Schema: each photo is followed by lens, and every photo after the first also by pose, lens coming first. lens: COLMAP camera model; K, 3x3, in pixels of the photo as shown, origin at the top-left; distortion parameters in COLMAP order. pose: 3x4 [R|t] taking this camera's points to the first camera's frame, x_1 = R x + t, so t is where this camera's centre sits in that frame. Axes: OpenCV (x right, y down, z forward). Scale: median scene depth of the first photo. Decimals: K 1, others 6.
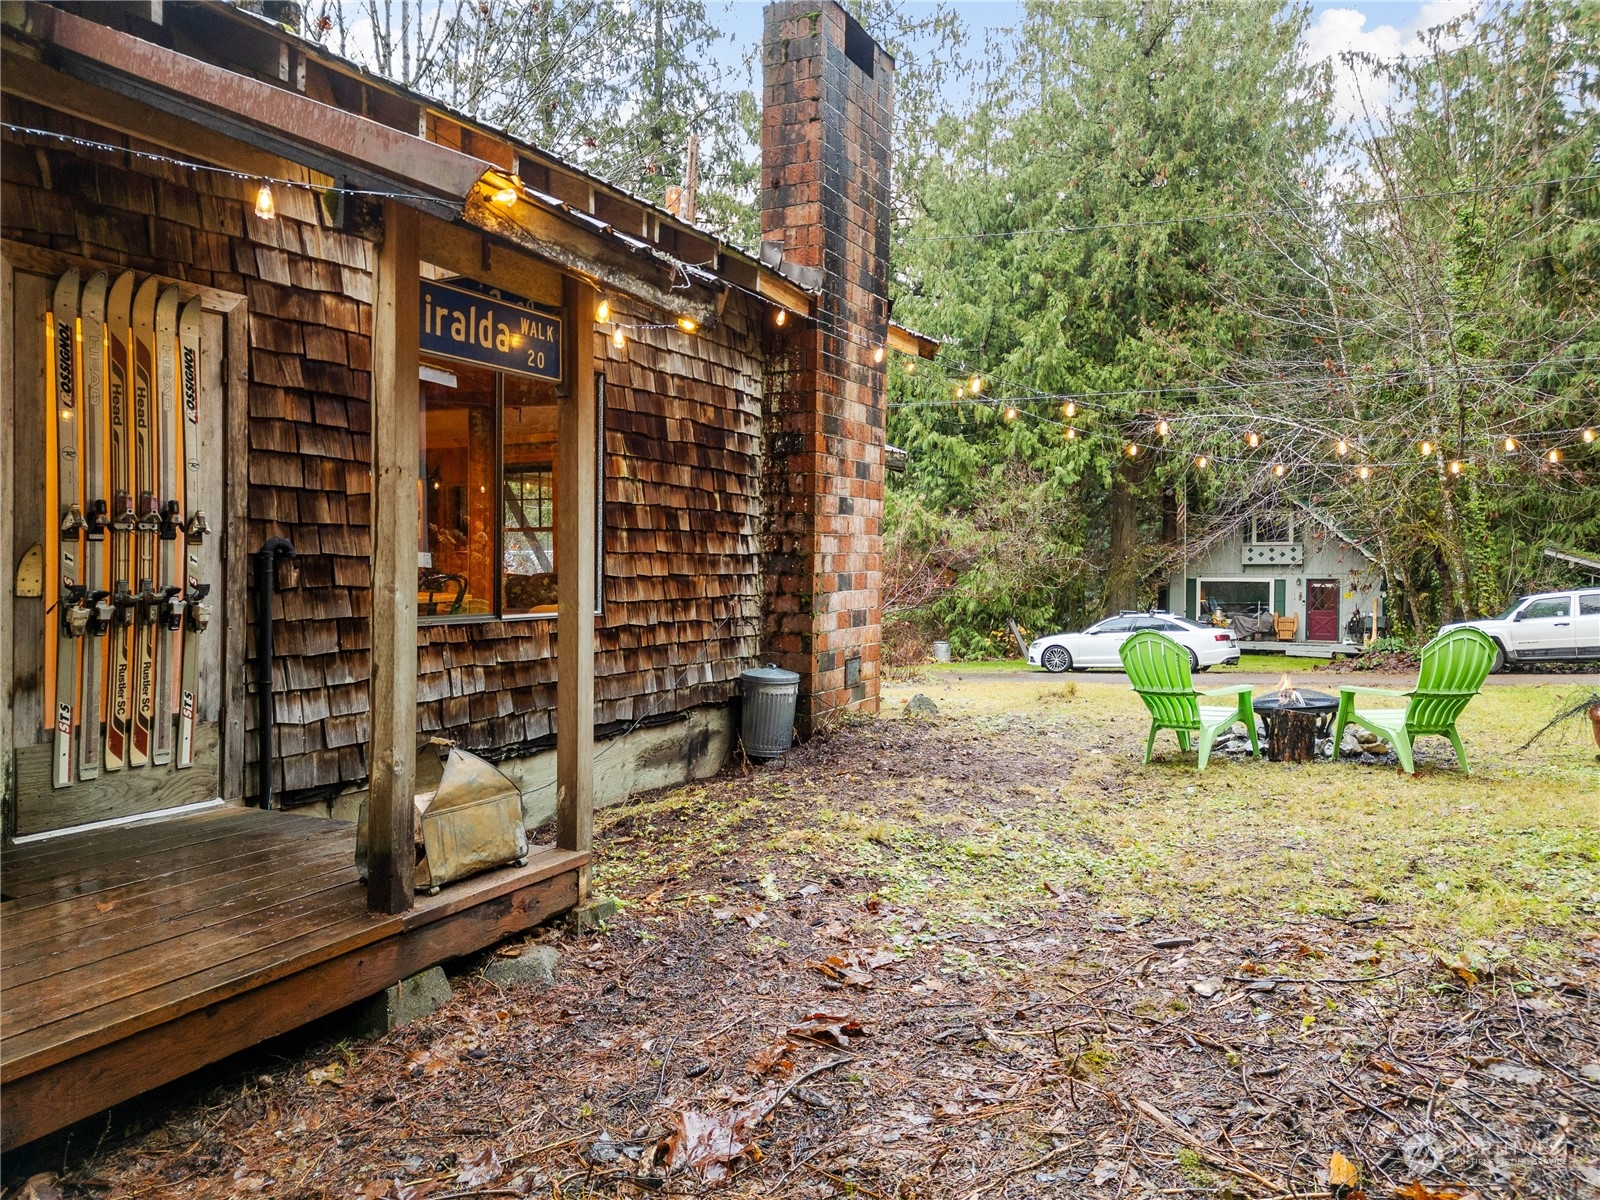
lens RADIAL K [[1127.4, 0, 800.0], [0, 1127.4, 600.0], [0, 0, 1]] dist [0.073324, -0.066557]
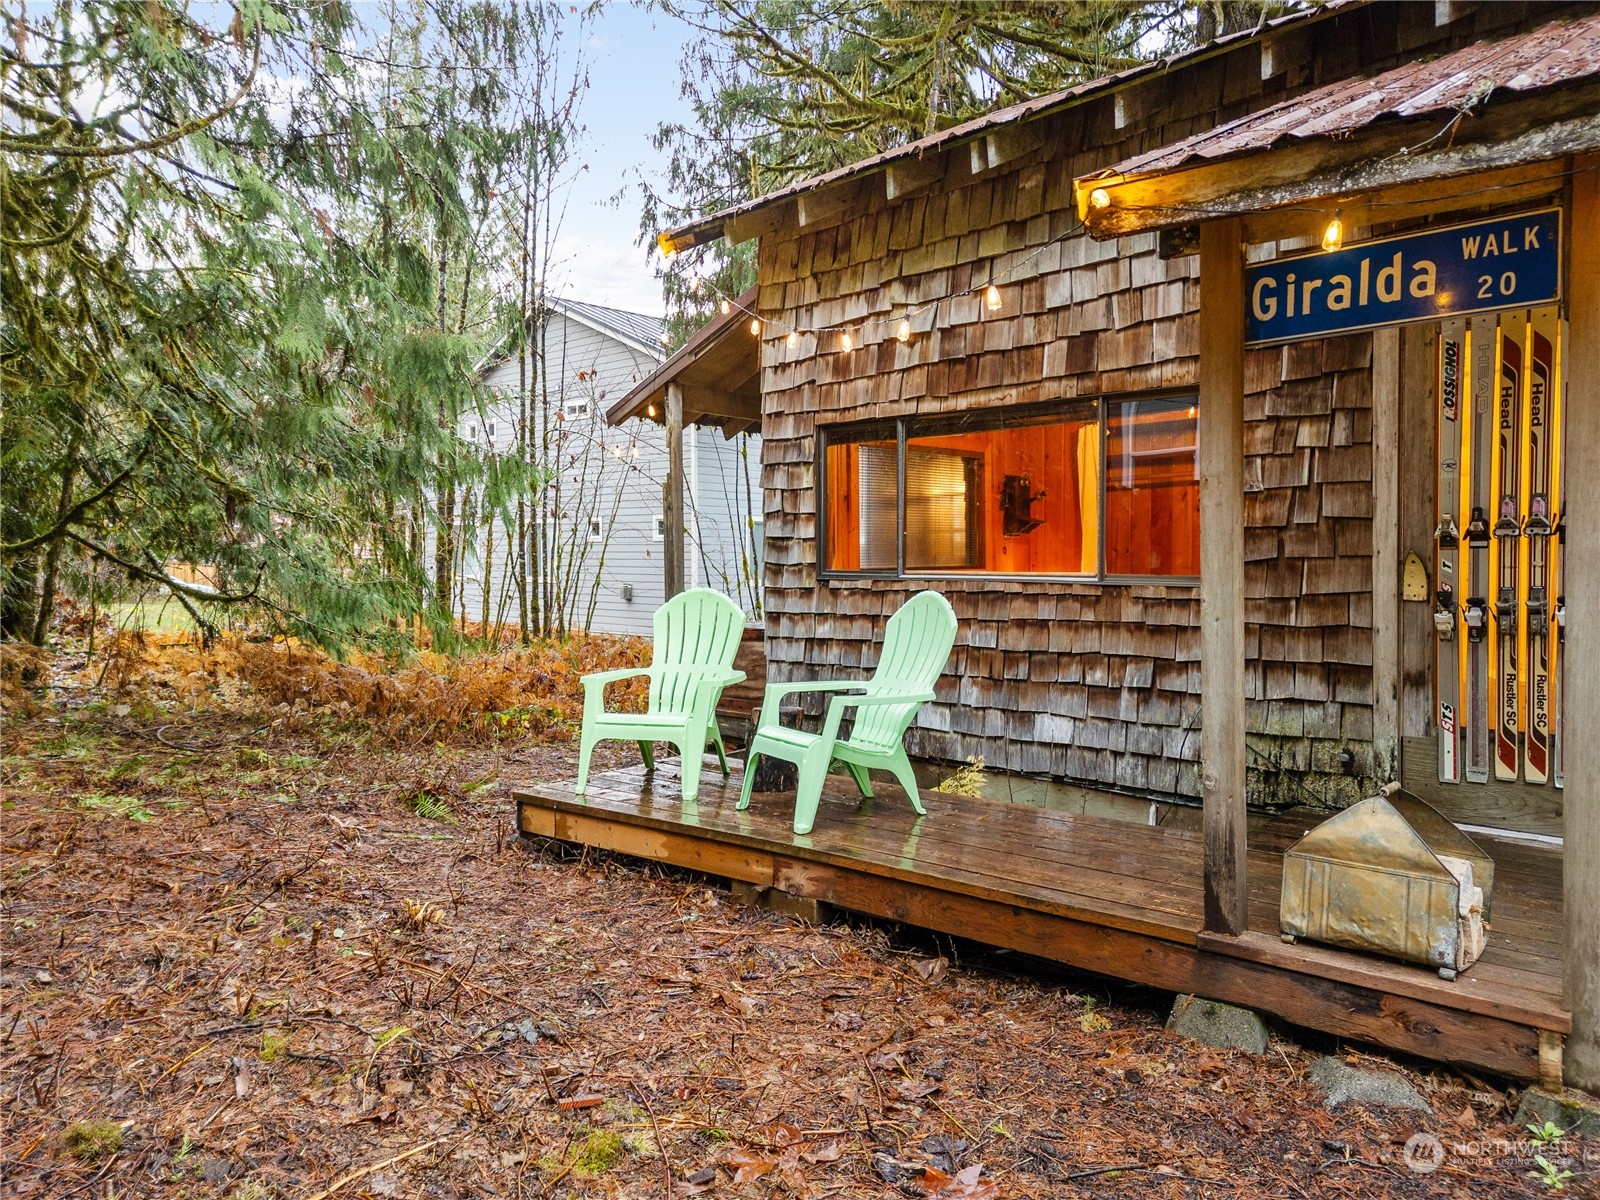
lens RADIAL K [[1119.6, 0, 808.5], [0, 1119.6, 603.2], [0, 0, 1]] dist [0.112185, -0.116140]
pose [[-0.248640, 0.030927, -0.968102, 0.256494], [-0.024033, 0.998985, 0.038086, -0.013569], [0.968298, 0.032736, -0.247644, 0.341686]]
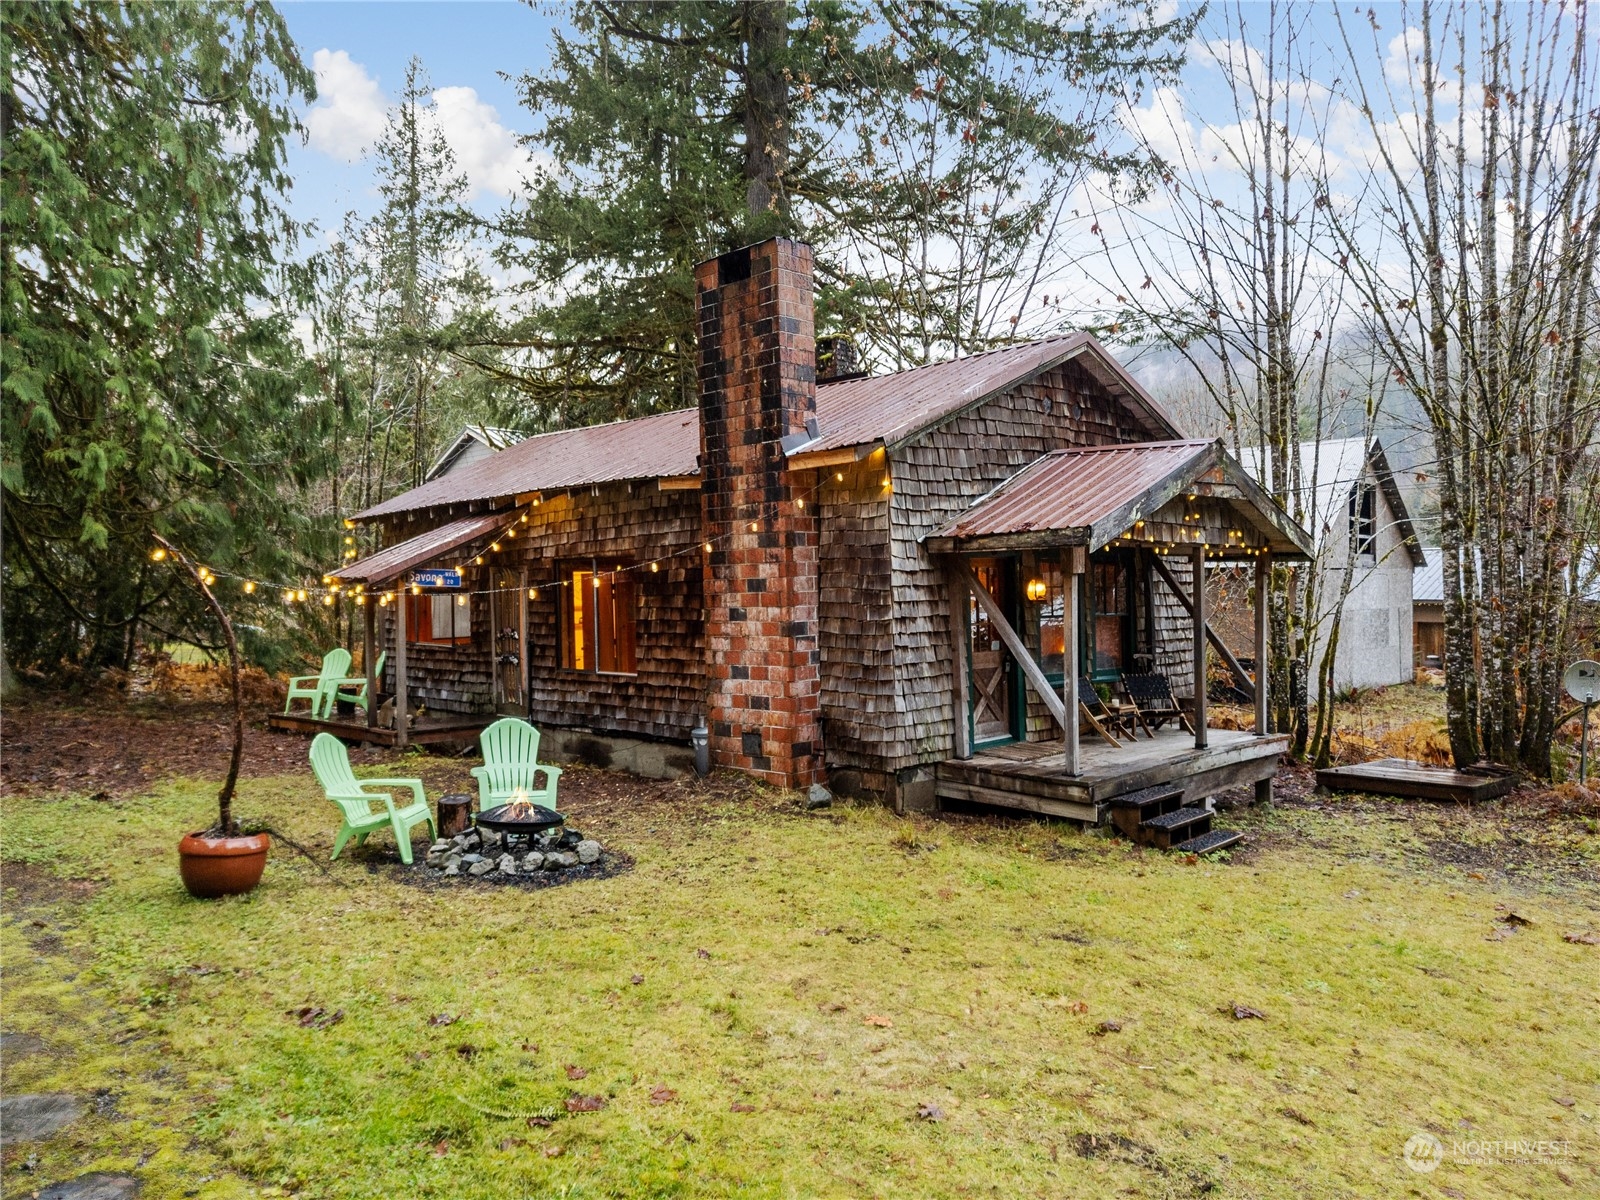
lens RADIAL K [[1105.1, 0, 800.0], [0, 1105.1, 600.0], [0, 0, 1]] dist [0.079963, -0.094463]
pose [[-0.297041, 0.003142, -0.954860, 1.301214], [-0.018705, 0.999784, 0.009108, -0.118025], [0.954682, 0.020566, -0.296918, 1.510894]]
